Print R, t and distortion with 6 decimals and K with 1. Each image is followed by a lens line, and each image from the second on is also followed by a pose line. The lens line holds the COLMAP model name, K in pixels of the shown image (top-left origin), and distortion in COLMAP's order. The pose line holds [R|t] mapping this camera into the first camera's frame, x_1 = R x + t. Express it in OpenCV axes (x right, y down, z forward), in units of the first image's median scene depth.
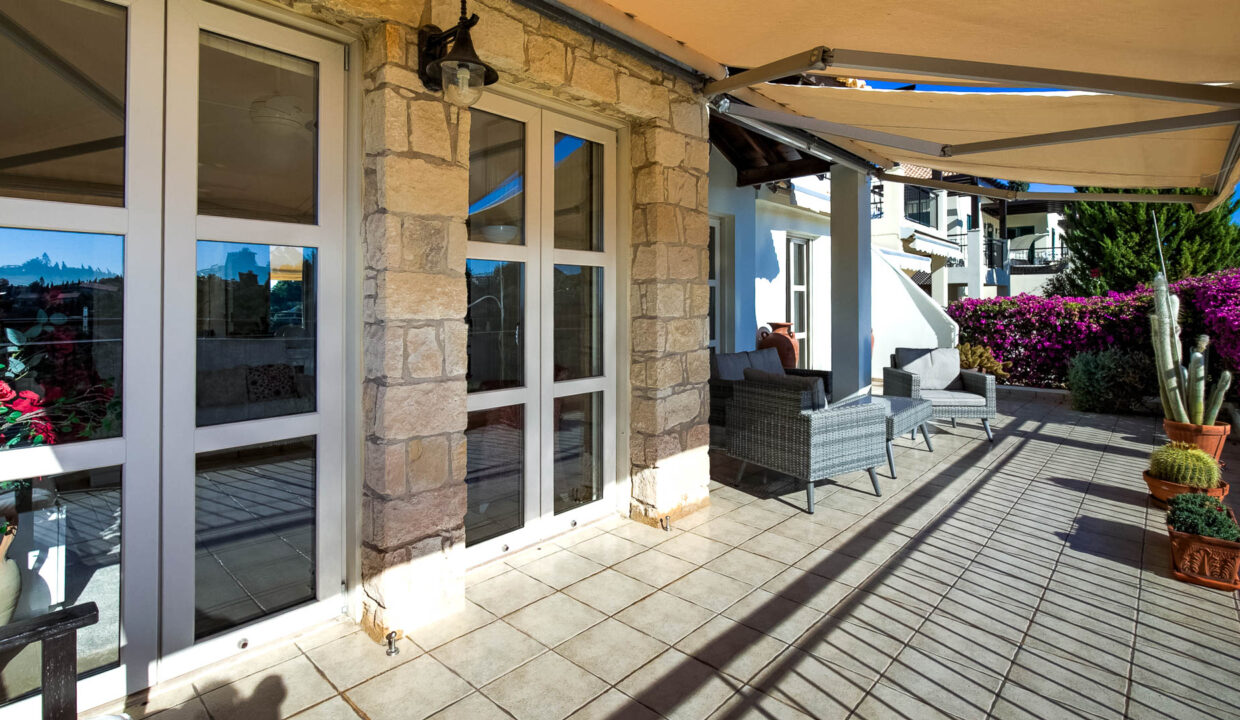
lens RADIAL K [[596.8, 0, 621.1], [0, 596.8, 293.0], [0, 0, 1]] dist [-0.000200, -0.000043]
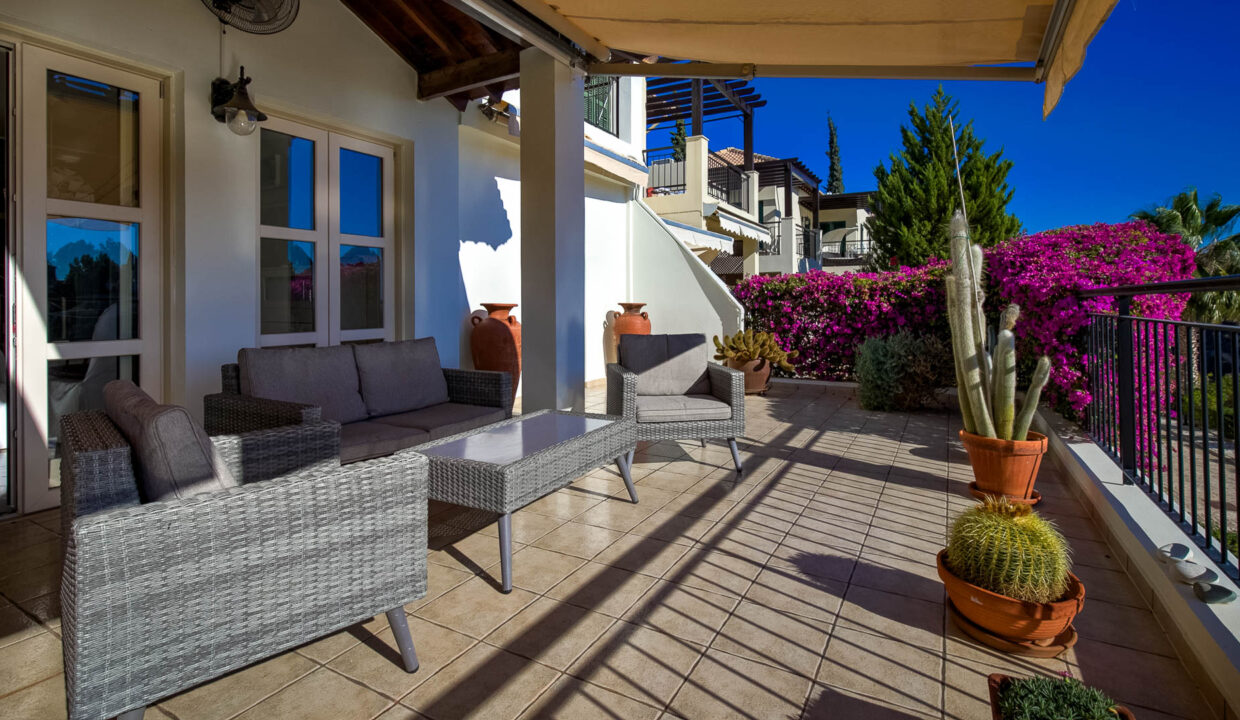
lens RADIAL K [[586.5, 0, 621.6], [0, 586.5, 293.0], [0, 0, 1]] dist [-0.000690, -0.000401]
pose [[0.973758, -0.001663, 0.227578, 0.272129], [0.000850, 0.999993, 0.003671, 0.037874], [-0.227582, -0.003381, 0.973753, 0.313721]]
